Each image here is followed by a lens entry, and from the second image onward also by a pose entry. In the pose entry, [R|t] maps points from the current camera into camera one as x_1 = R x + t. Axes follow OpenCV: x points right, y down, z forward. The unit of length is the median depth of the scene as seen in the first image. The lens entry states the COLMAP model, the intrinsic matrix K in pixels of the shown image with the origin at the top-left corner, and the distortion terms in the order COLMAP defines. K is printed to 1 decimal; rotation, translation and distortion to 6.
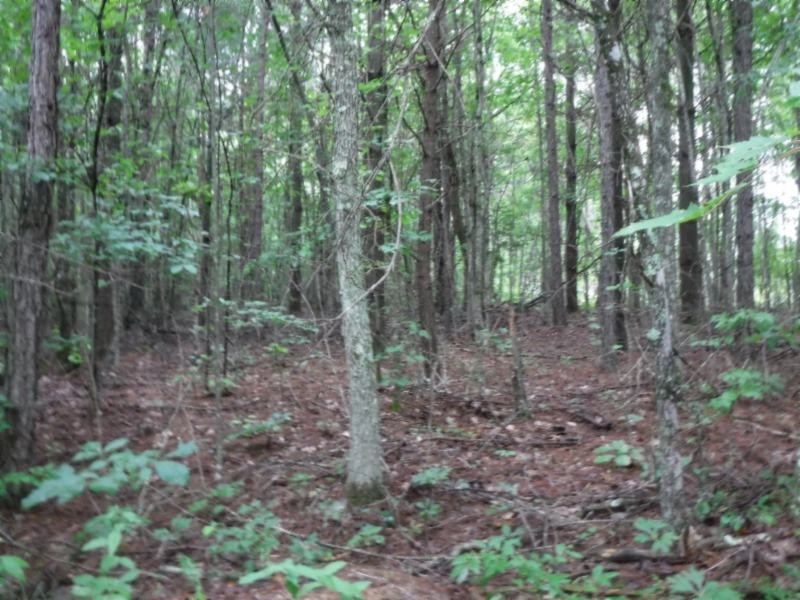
lens RADIAL K [[802.7, 0, 419.1], [0, 802.7, 297.1], [0, 0, 1]] dist [-0.090913, 0.093132]
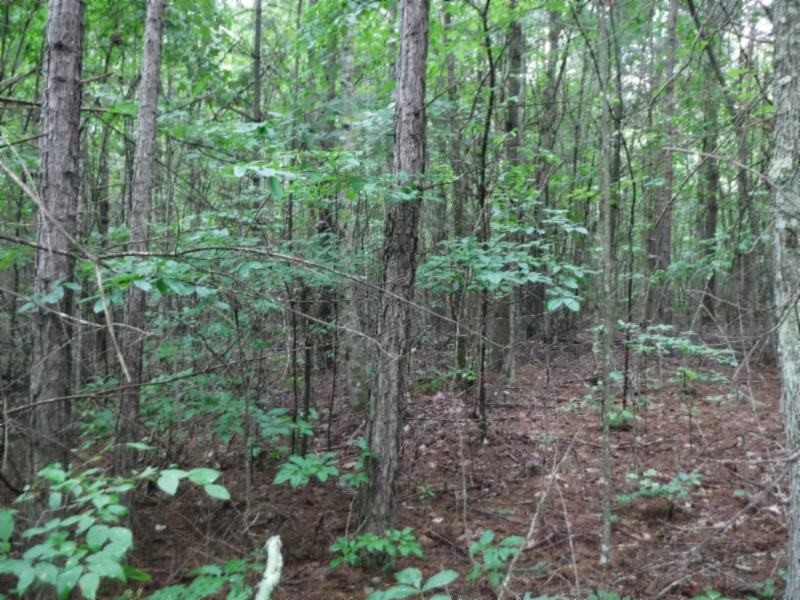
lens RADIAL K [[802.7, 0, 419.1], [0, 802.7, 297.1], [0, 0, 1]] dist [-0.090913, 0.093132]
pose [[0.876374, 0.013903, -0.481431, -0.023390], [-0.013044, 0.999902, 0.005131, -0.027314], [0.481455, 0.001783, 0.876469, 0.142022]]
